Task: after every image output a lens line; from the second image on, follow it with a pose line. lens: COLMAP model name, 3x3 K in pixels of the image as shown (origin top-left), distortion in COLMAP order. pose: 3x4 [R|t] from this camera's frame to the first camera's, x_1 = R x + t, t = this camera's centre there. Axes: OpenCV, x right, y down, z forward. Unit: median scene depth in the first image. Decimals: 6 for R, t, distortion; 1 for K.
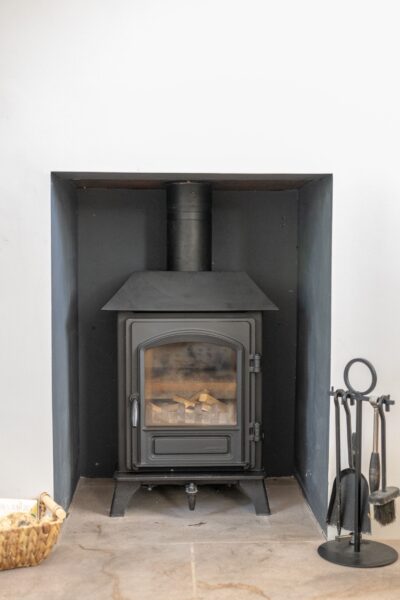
lens RADIAL K [[831.9, 0, 197.4], [0, 831.9, 301.4], [0, 0, 1]] dist [-0.031733, 0.105381]
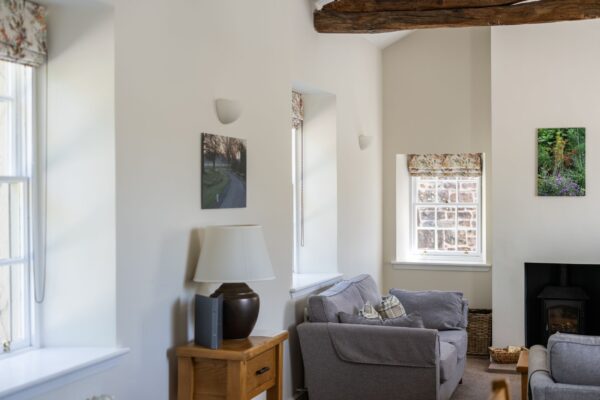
lens RADIAL K [[831.9, 0, 300.0], [0, 831.9, 200.0], [0, 0, 1]] dist [-0.031733, 0.105381]
pose [[0.935056, 0.001296, -0.354498, 0.196300], [-0.018987, 0.998741, -0.046429, -0.223010], [0.353991, 0.050145, 0.933903, -2.715048]]
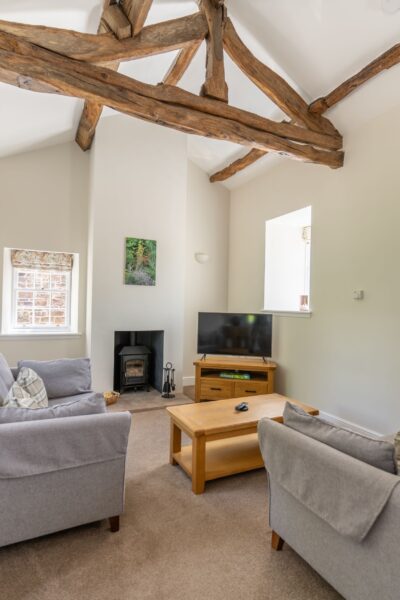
lens RADIAL K [[326.7, 0, 199.4], [0, 326.7, 303.4], [0, 0, 1]] dist [-0.002642, 0.000414]
pose [[0.914893, 0.021357, 0.403132, -0.485204], [0.002754, 0.998246, -0.059135, -0.188062], [-0.403688, 0.055212, 0.913229, -1.083023]]
